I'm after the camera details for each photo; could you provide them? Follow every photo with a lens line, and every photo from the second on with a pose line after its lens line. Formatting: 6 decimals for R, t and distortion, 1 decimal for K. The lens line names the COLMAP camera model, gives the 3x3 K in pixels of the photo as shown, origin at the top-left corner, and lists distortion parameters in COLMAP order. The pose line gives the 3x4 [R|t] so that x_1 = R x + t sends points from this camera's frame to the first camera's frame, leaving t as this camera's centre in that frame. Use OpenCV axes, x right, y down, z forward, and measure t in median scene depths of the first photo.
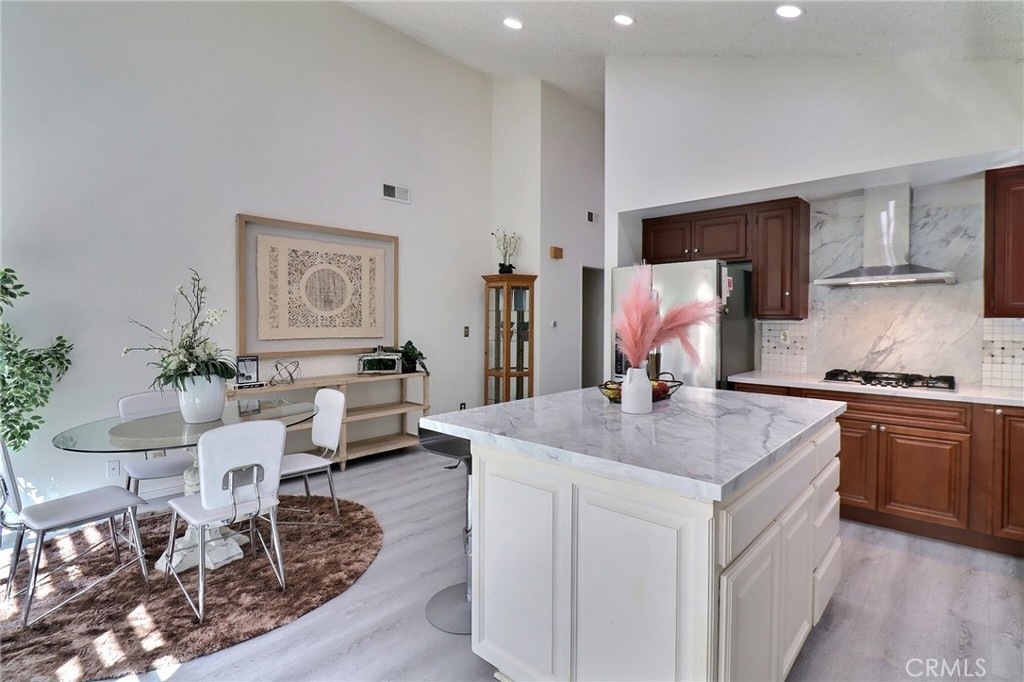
lens RADIAL K [[488.9, 0, 543.1], [0, 488.9, 327.4], [0, 0, 1]] dist [0.001483, -0.012959]
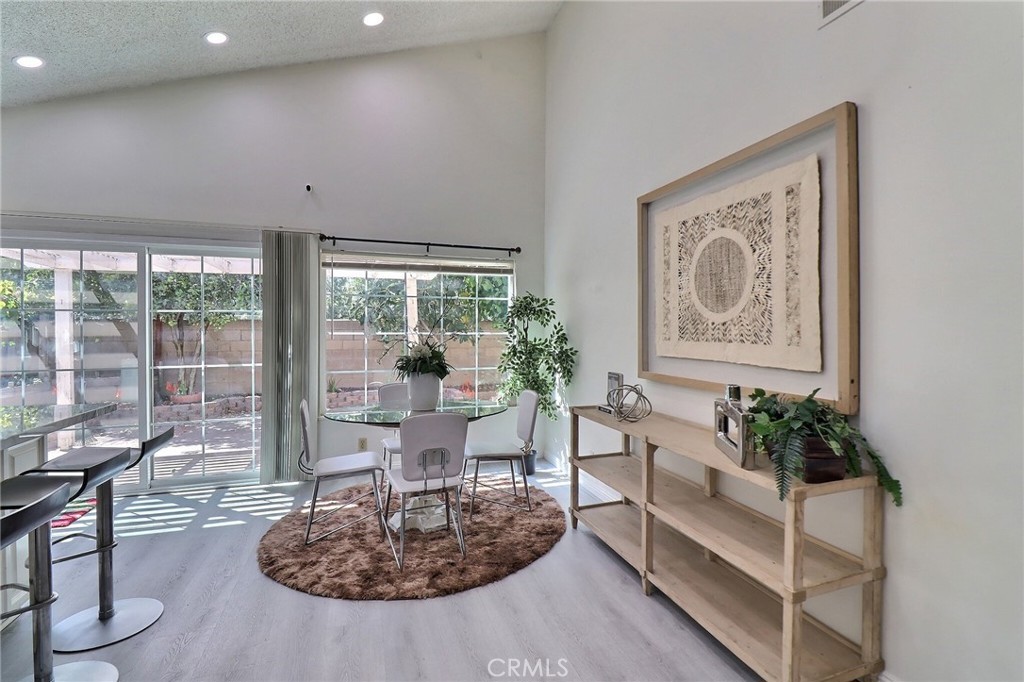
lens RADIAL K [[485.9, 0, 552.6], [0, 485.9, 328.0], [0, 0, 1]] dist [-0.017246, -0.000750]
pose [[-0.464341, -0.004186, -0.885647, 0.141594], [-0.017205, 0.999843, 0.004295, -0.016623], [0.885490, 0.017232, -0.464340, 1.142072]]
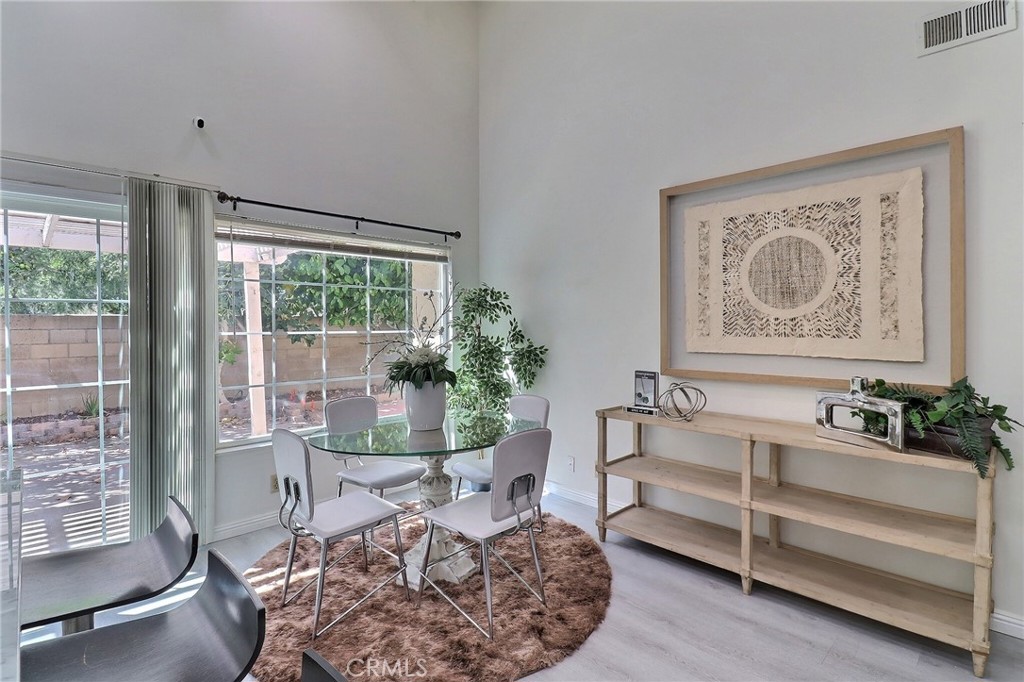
lens RADIAL K [[494.2, 0, 537.8], [0, 494.2, 328.3], [0, 0, 1]] dist [0.000423, -0.012017]
pose [[-0.054220, 0.004333, -0.998520, 0.166361], [-0.012772, 0.999906, 0.005033, -0.010513], [0.998447, 0.013026, -0.054160, 0.774683]]
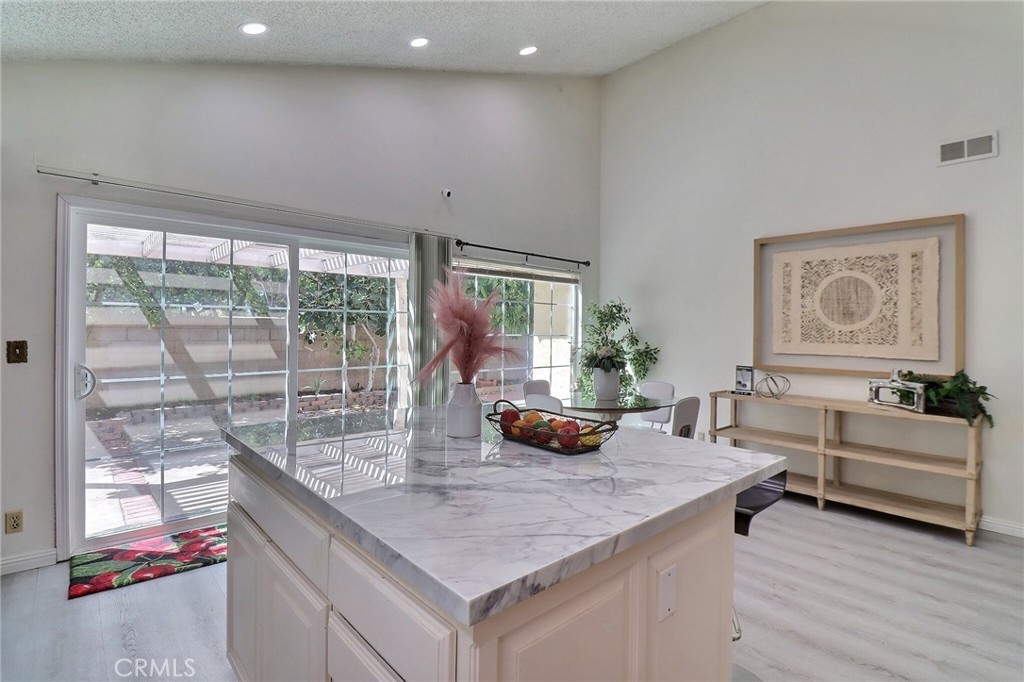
lens RADIAL K [[491.6, 0, 547.8], [0, 491.6, 327.4], [0, 0, 1]] dist [0.000152, -0.014395]
pose [[-0.085645, -0.009522, -0.996280, 0.492164], [-0.029243, 0.999548, -0.007040, -0.007958], [0.995896, 0.028532, -0.085885, 0.574669]]
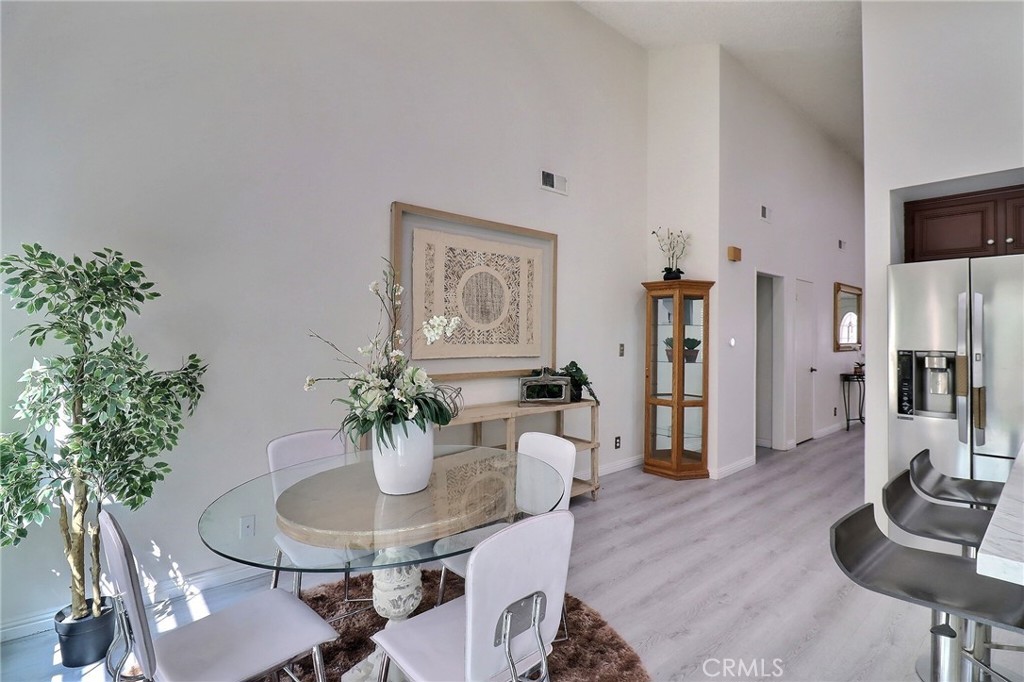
lens RADIAL K [[488.9, 0, 543.1], [0, 488.9, 327.4], [0, 0, 1]] dist [0.001483, -0.012959]
pose [[0.993101, 0.004832, -0.117159, -0.262523], [-0.008676, 0.999440, -0.032319, -0.002711], [0.116938, 0.033112, 0.992587, 0.219380]]
